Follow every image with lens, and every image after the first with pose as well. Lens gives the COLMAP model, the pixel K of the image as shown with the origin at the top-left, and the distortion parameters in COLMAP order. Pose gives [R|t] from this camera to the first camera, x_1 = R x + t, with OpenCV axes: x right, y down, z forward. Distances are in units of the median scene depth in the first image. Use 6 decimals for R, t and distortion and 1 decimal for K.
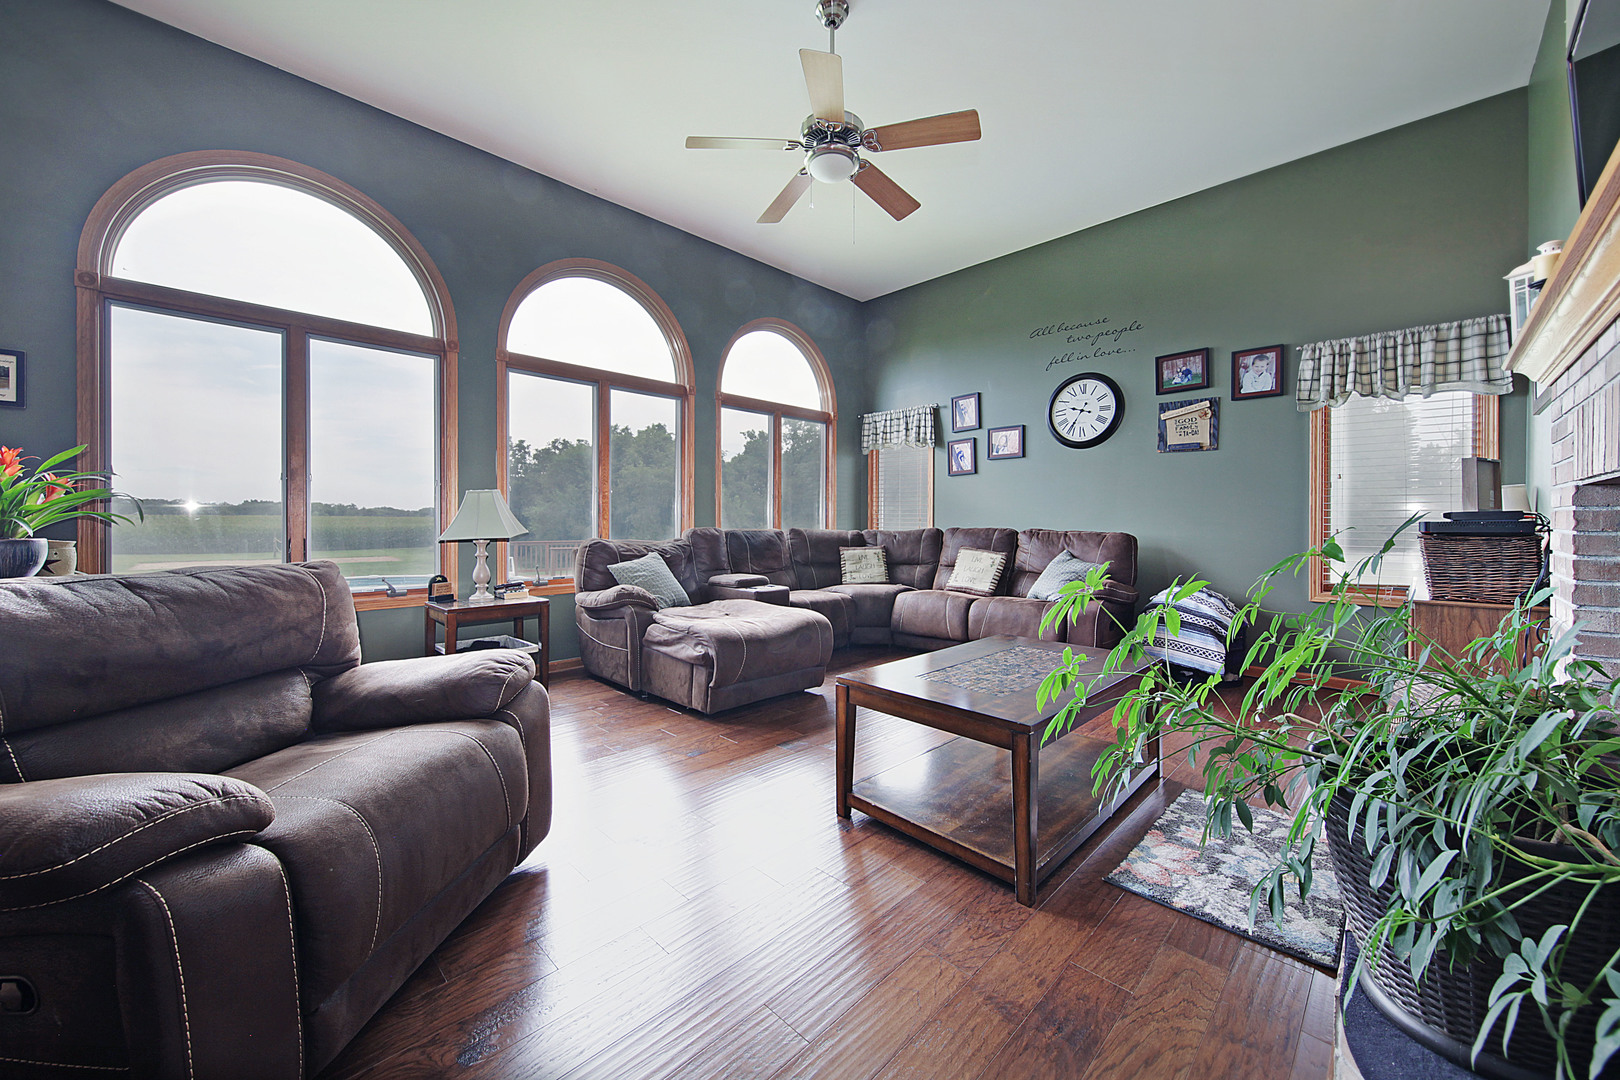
lens RADIAL K [[651.9, 0, 805.5], [0, 651.9, 534.4], [0, 0, 1]] dist [0.000000, -0.002626]
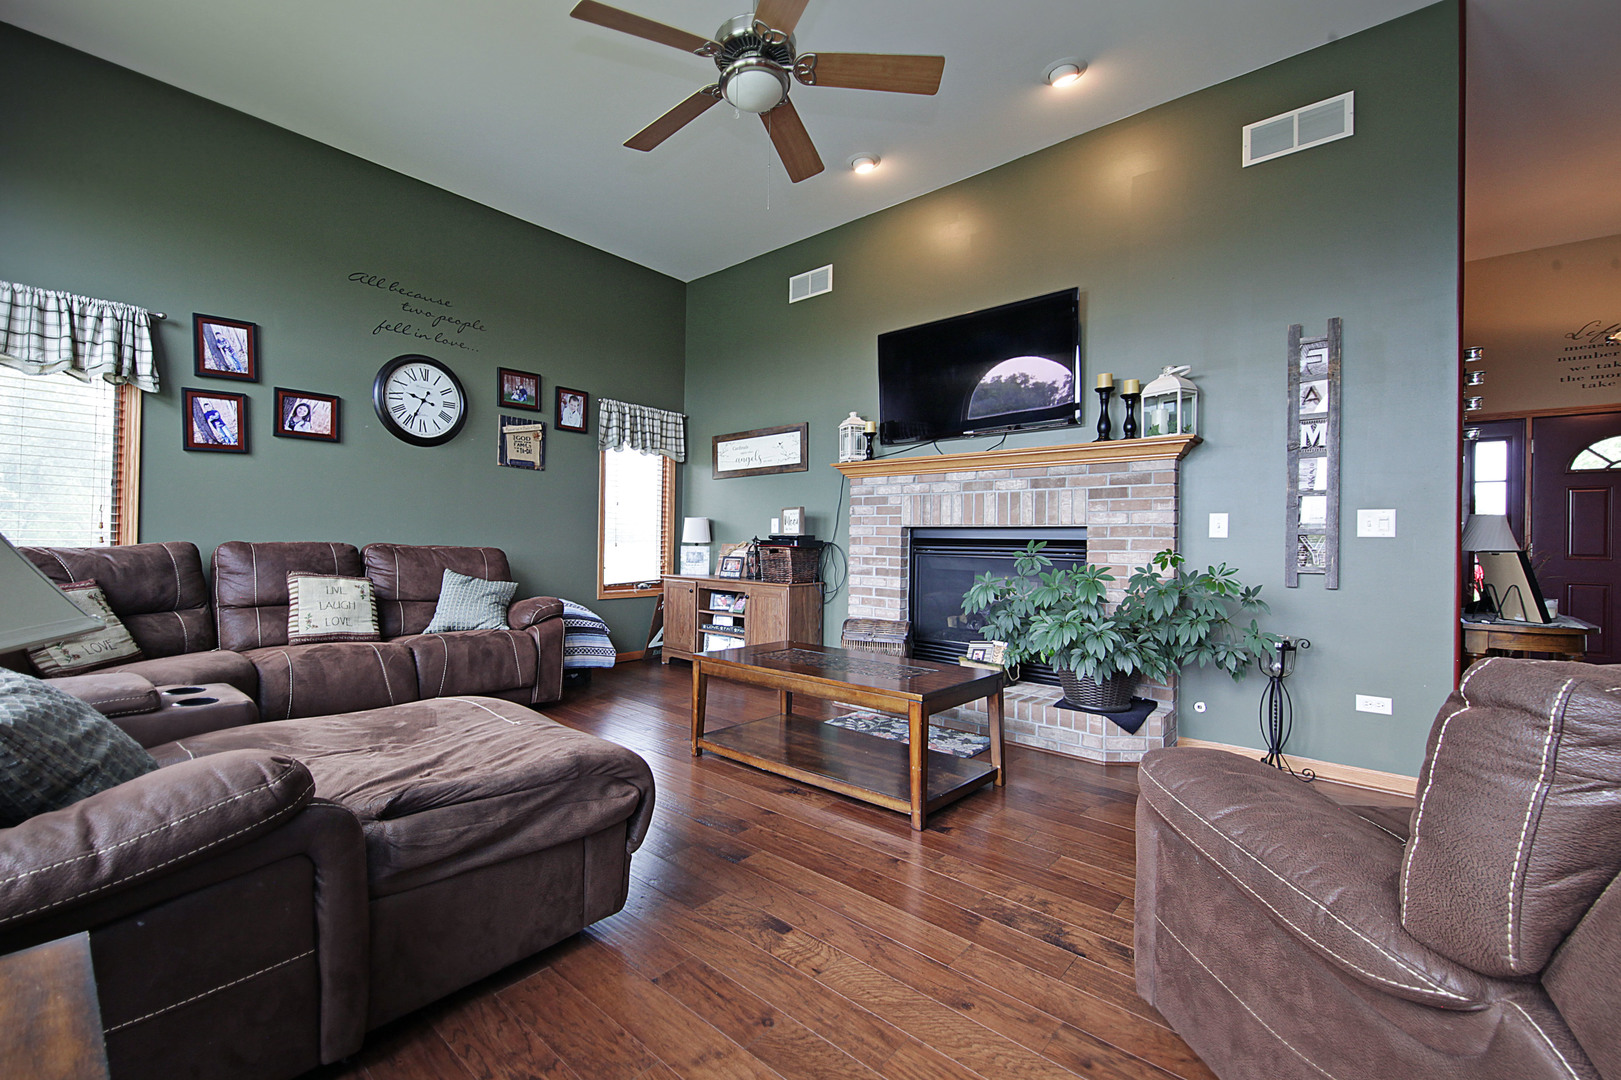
lens RADIAL K [[652.3, 0, 798.7], [0, 652.3, 543.8], [0, 0, 1]] dist [0.000000, -0.002626]
pose [[-0.075224, -0.007205, 0.997141, -0.450641], [0.000434, 0.999974, 0.007258, -0.013412], [-0.997167, 0.000979, -0.075218, 0.597859]]
